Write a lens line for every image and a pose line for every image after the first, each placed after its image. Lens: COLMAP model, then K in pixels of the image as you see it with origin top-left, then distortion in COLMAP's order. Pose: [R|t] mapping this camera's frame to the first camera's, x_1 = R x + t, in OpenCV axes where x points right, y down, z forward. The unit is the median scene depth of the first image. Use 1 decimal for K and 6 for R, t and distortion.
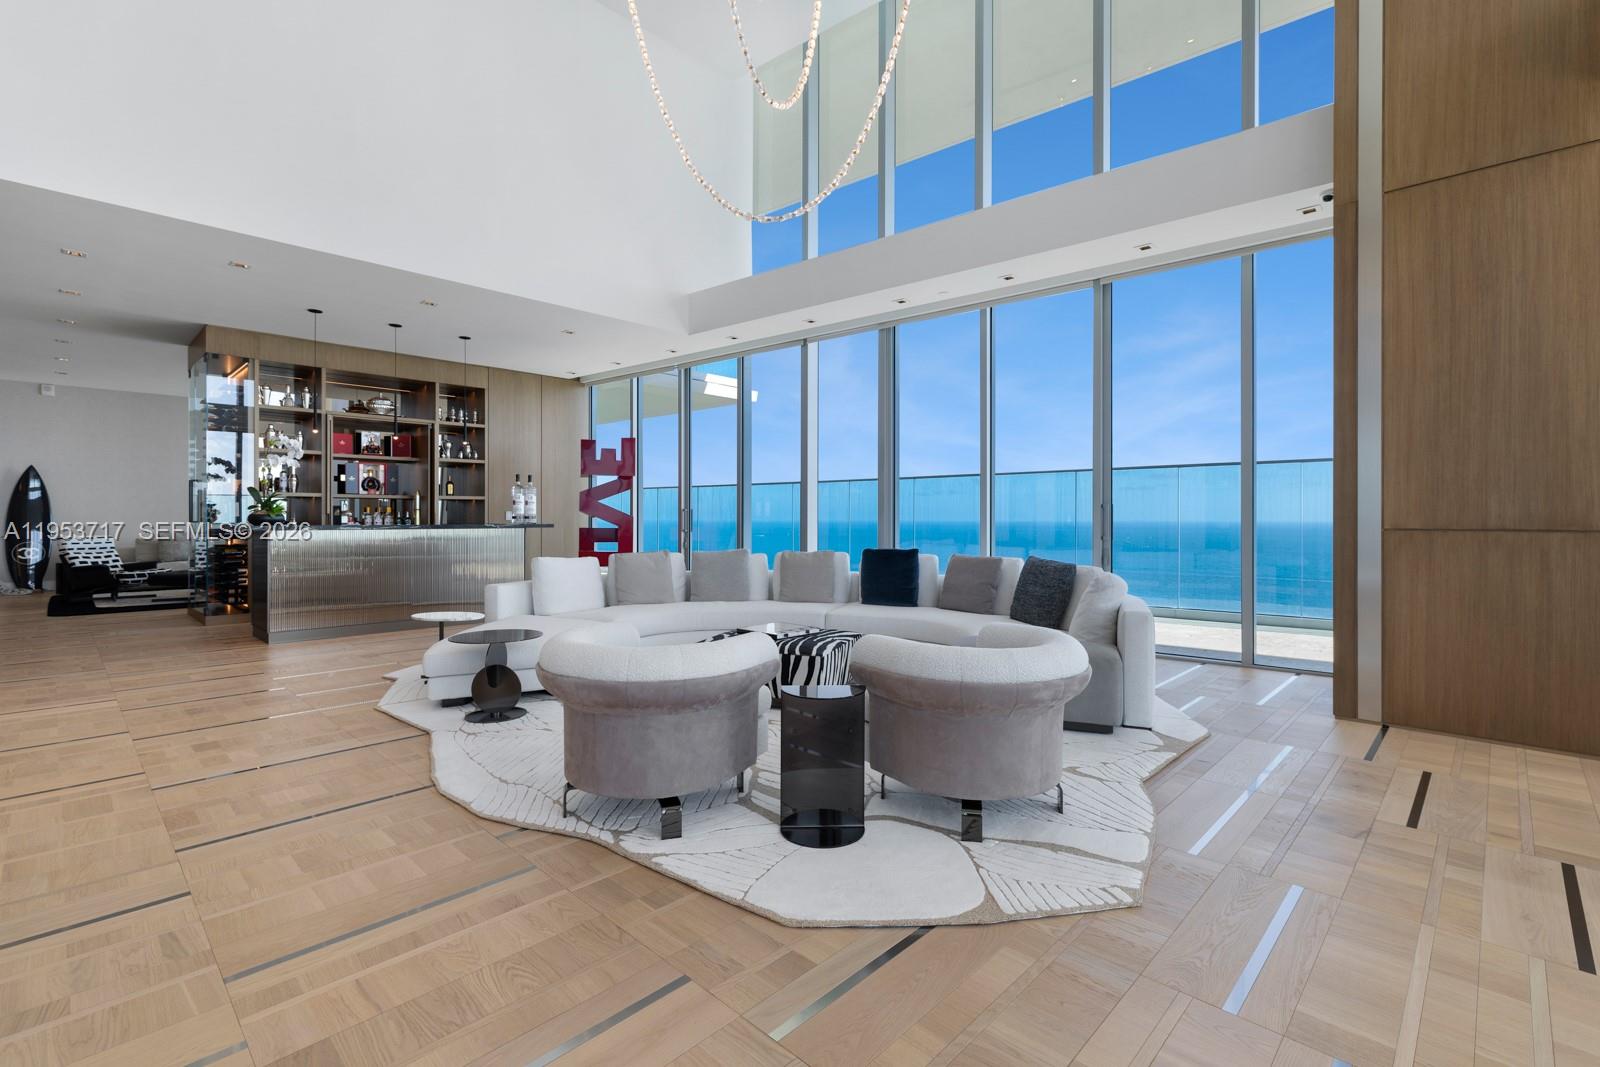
lens RADIAL K [[699.4, 0, 808.6], [0, 699.4, 522.3], [0, 0, 1]] dist [-0.000448, 0.000275]
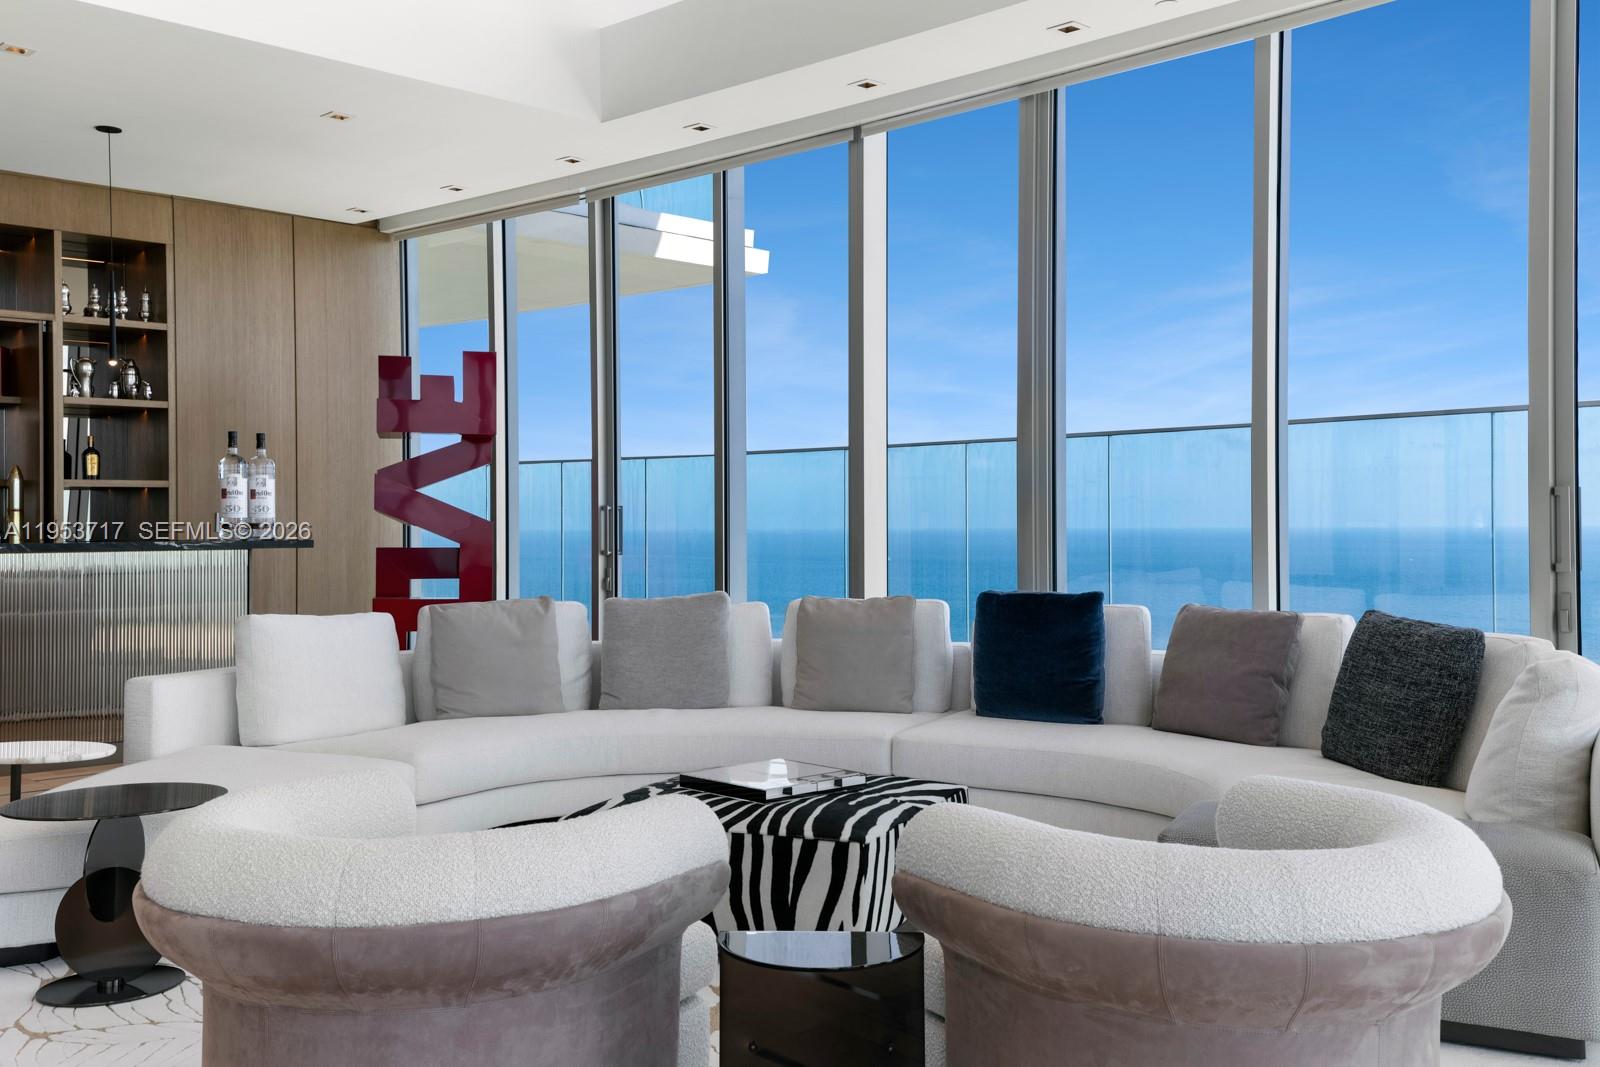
lens RADIAL K [[1504.0, 0, 794.4], [0, 1504.0, 532.5], [0, 0, 1]] dist [0.169288, 0.000000]
pose [[0.998271, -0.005268, -0.058542, 0.016917], [0.005245, 0.999986, -0.000560, -0.000606], [0.058544, 0.000252, 0.998285, 0.029735]]
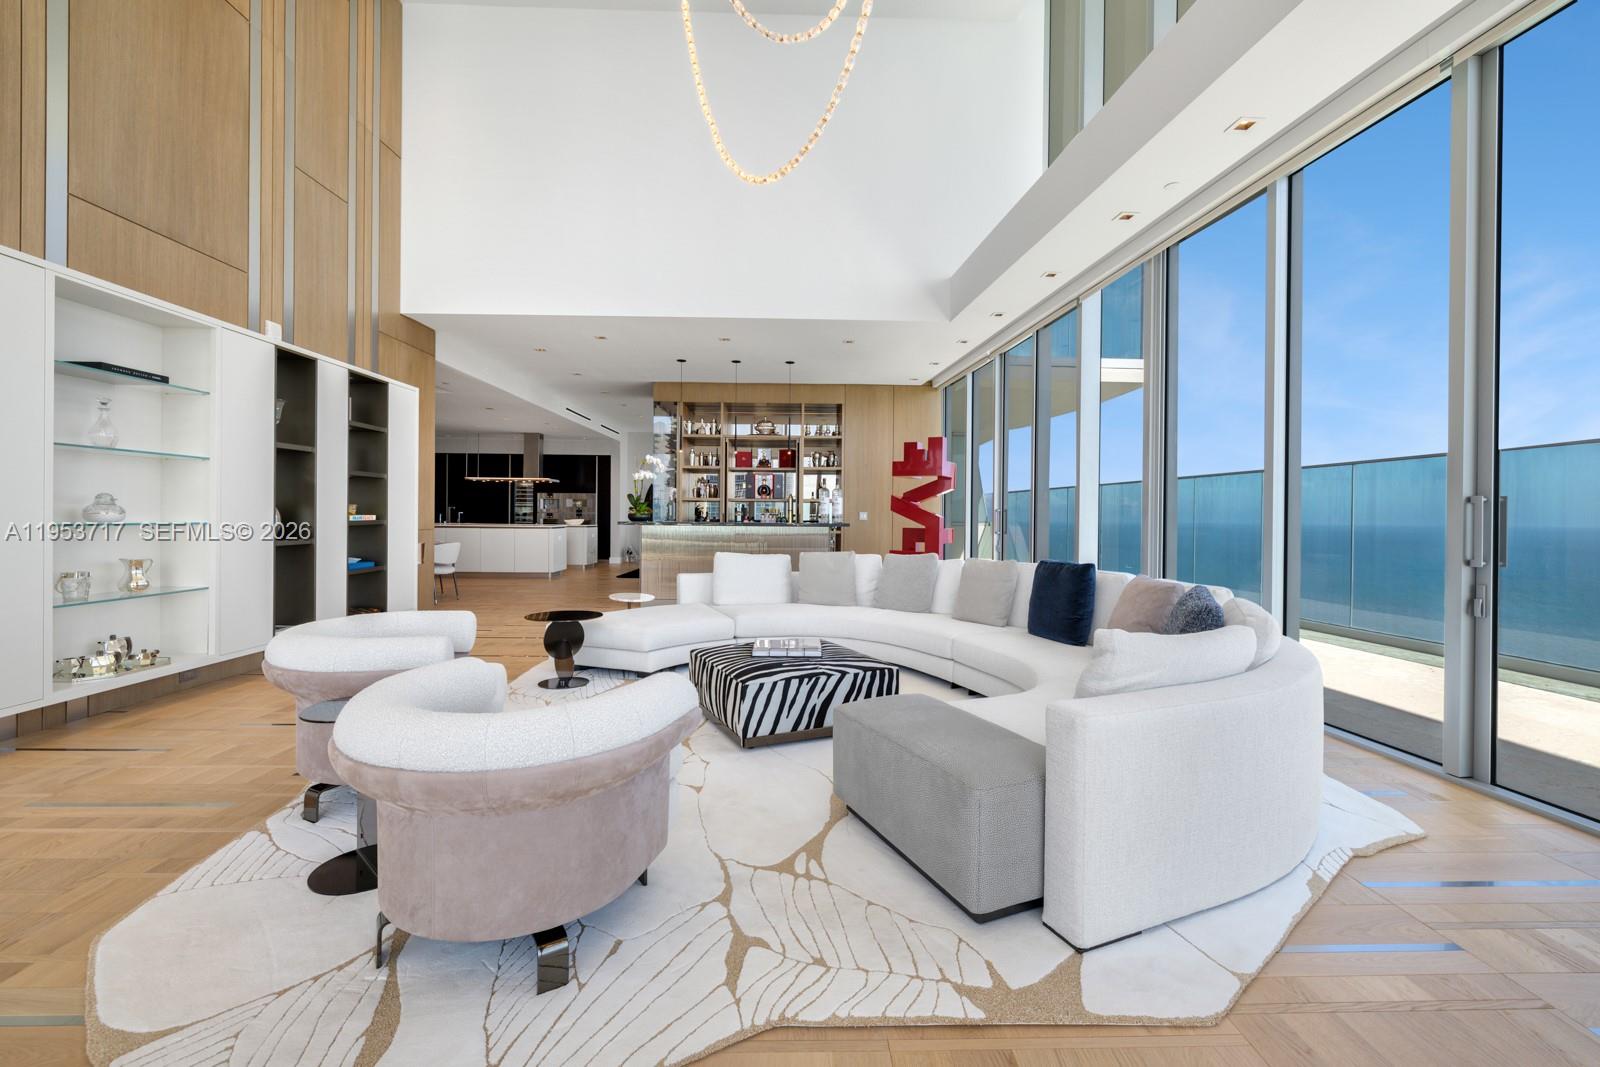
lens RADIAL K [[662.3, 0, 795.9], [0, 662.3, 518.6], [0, 0, 1]] dist [-0.000702, 0.000060]
pose [[0.718582, 0.005696, -0.695419, 0.590877], [-0.014323, 0.999876, -0.006611, 0.004125], [0.695295, 0.014712, 0.718574, 0.475598]]
